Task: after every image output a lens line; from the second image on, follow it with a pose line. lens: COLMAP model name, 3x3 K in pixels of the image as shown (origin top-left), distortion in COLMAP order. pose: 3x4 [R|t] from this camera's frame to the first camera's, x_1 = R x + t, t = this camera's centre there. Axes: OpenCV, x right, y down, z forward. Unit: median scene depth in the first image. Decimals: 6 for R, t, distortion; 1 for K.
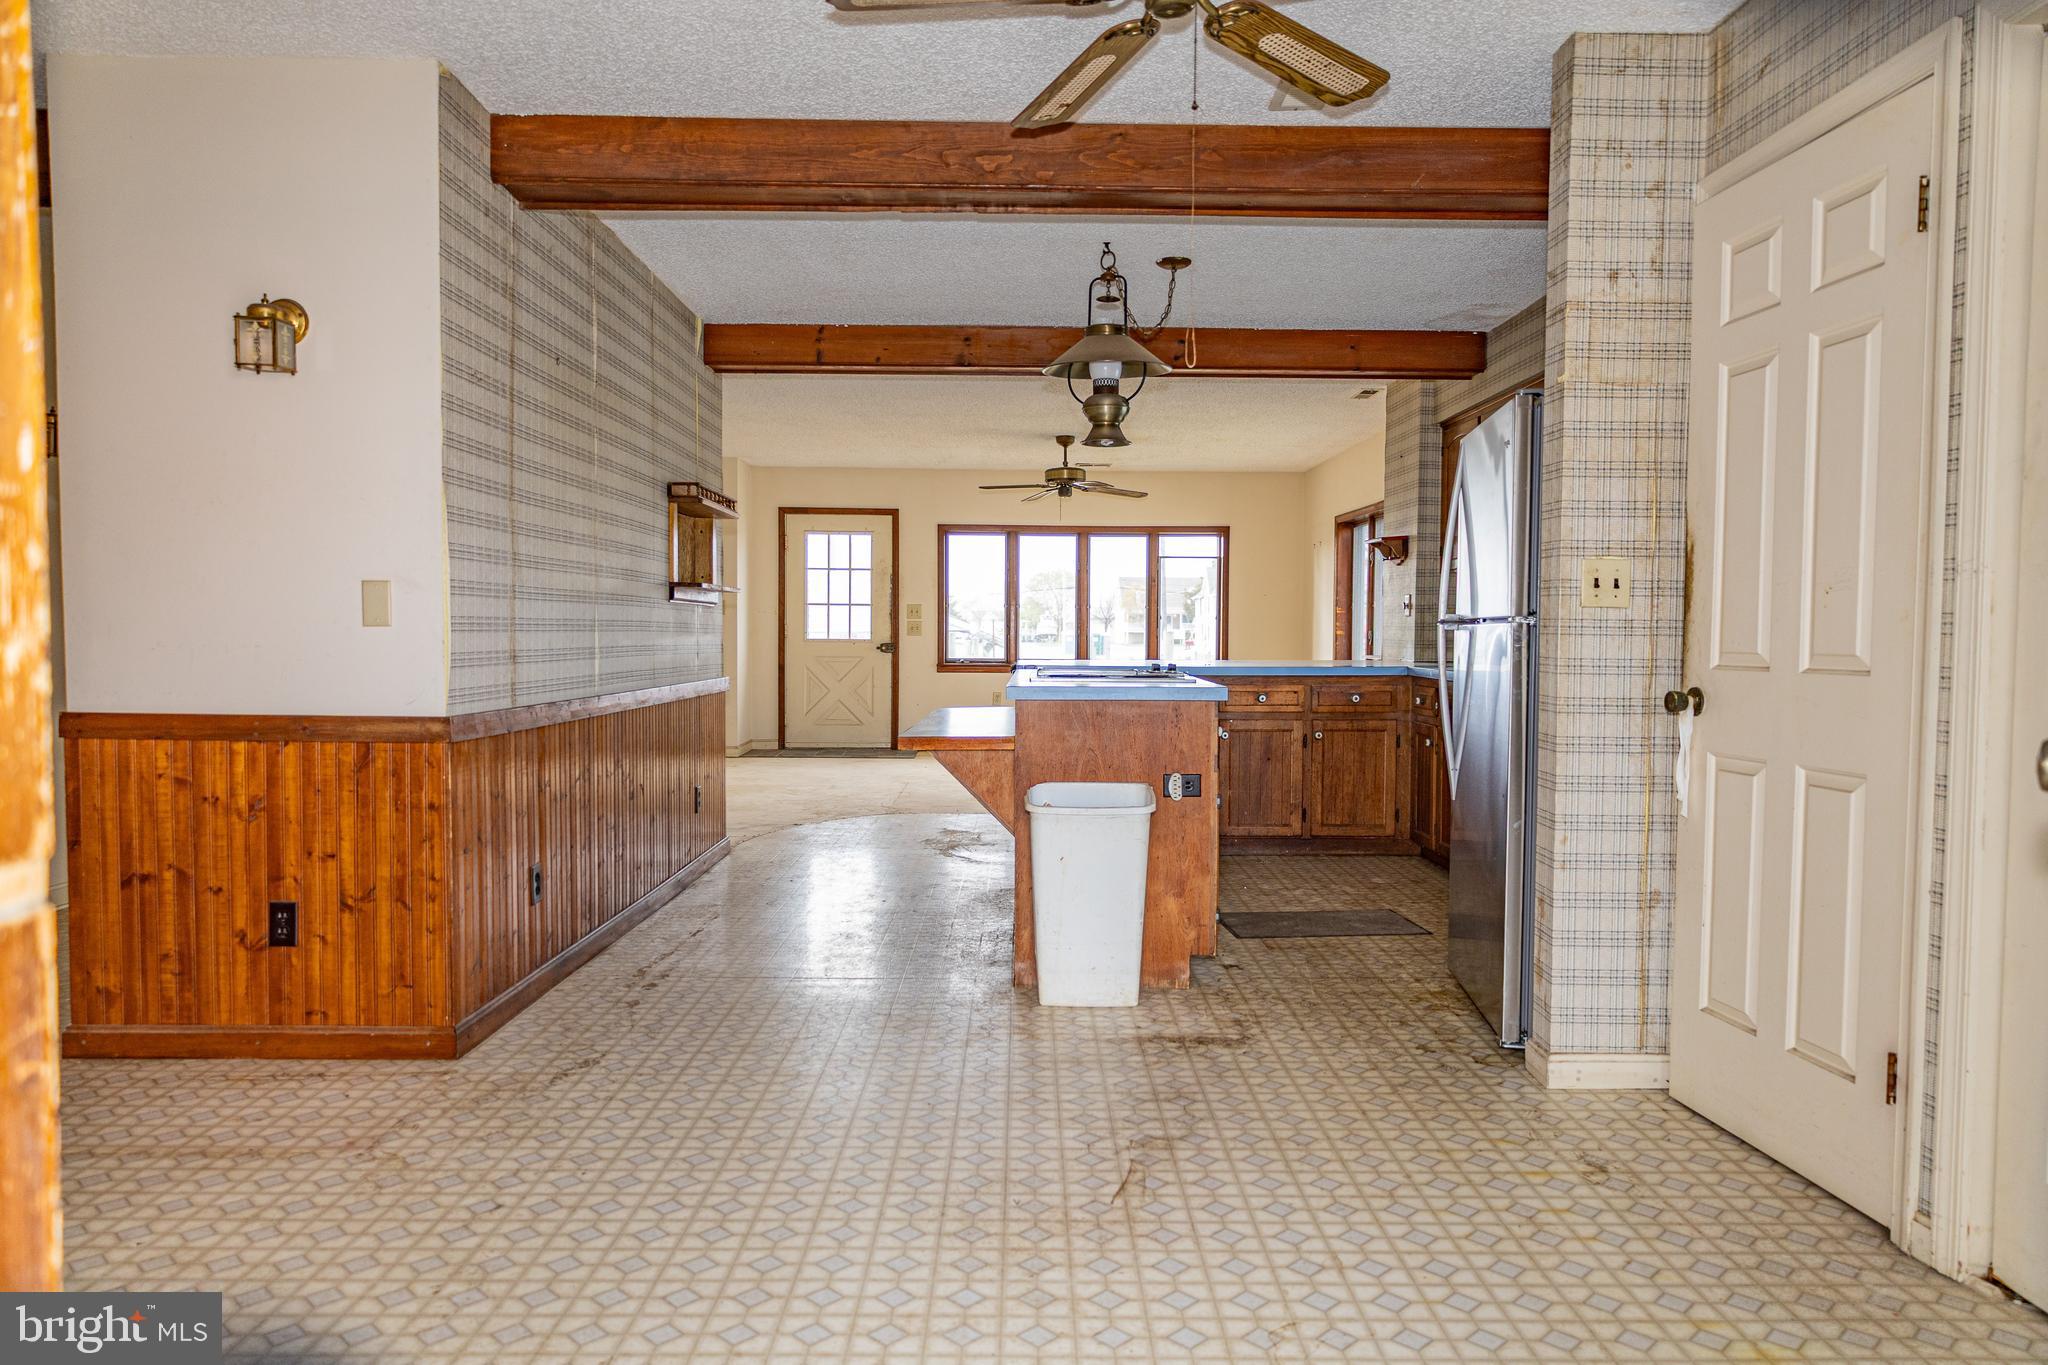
lens RADIAL K [[1335.5, 0, 1024.0], [0, 1335.5, 682.5], [0, 0, 1]] dist [-0.000918, 0.005731]
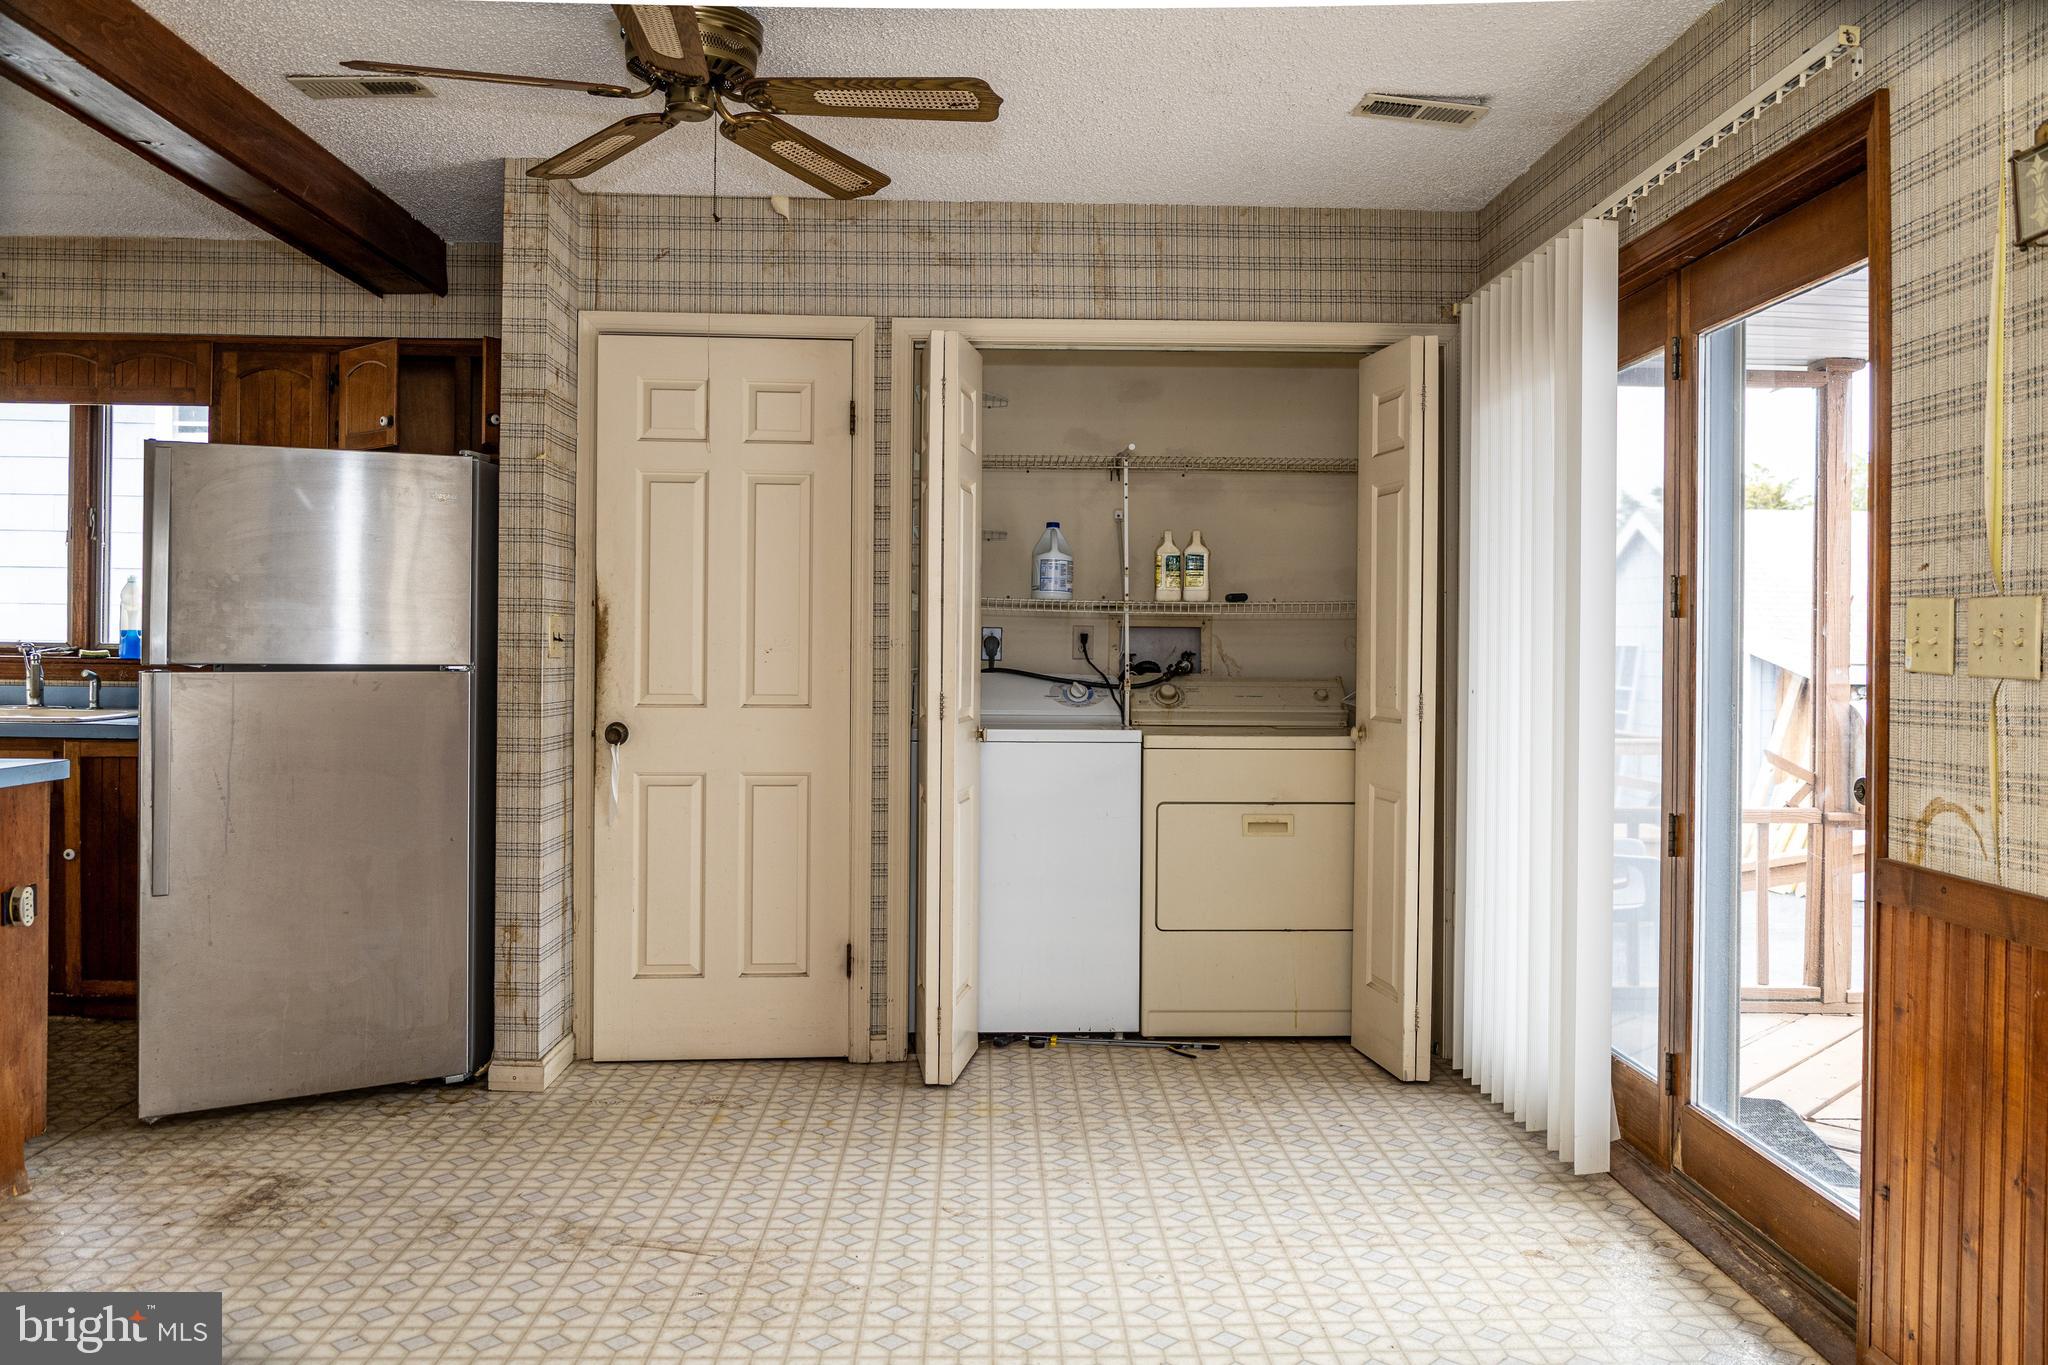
lens RADIAL K [[1548.8, 0, 1027.1], [0, 1548.8, 617.5], [0, 0, 1]] dist [-0.023561, 0.003617]
pose [[-0.025498, 0.008837, 0.999636, -0.872209], [0.026391, 0.999618, -0.008164, -0.066150], [-0.999326, 0.026173, -0.025721, 0.599081]]
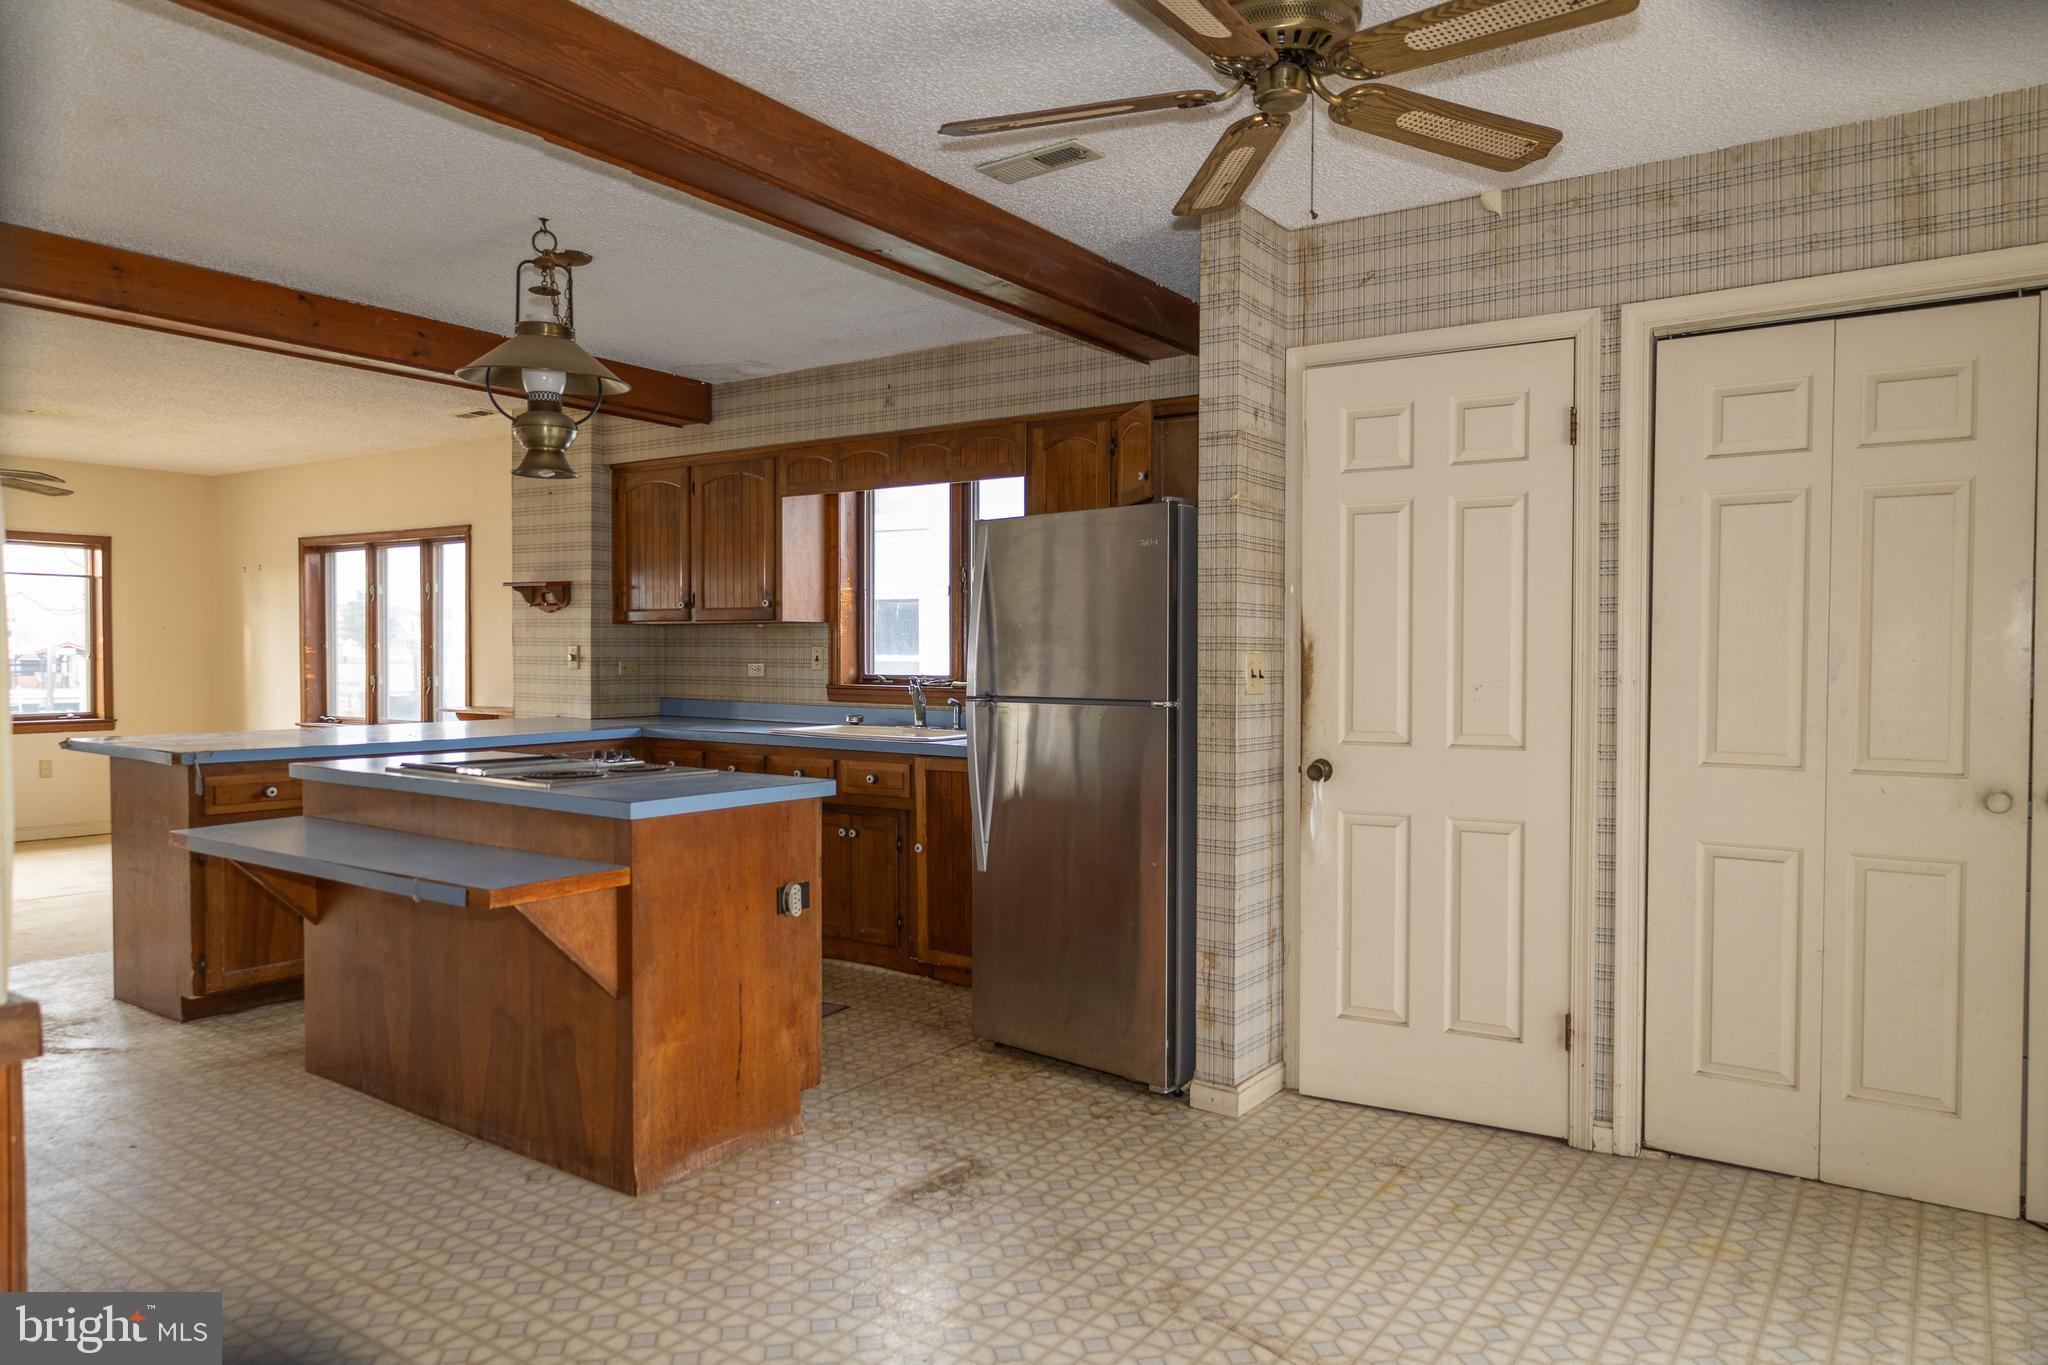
lens RADIAL K [[1335.5, 0, 1024.0], [0, 1335.5, 682.5], [0, 0, 1]] dist [-0.000918, 0.005731]
pose [[0.575234, -0.021809, 0.817698, -0.613556], [0.032106, 0.999476, 0.004072, -0.074413], [-0.817358, 0.023911, 0.575633, 0.468071]]
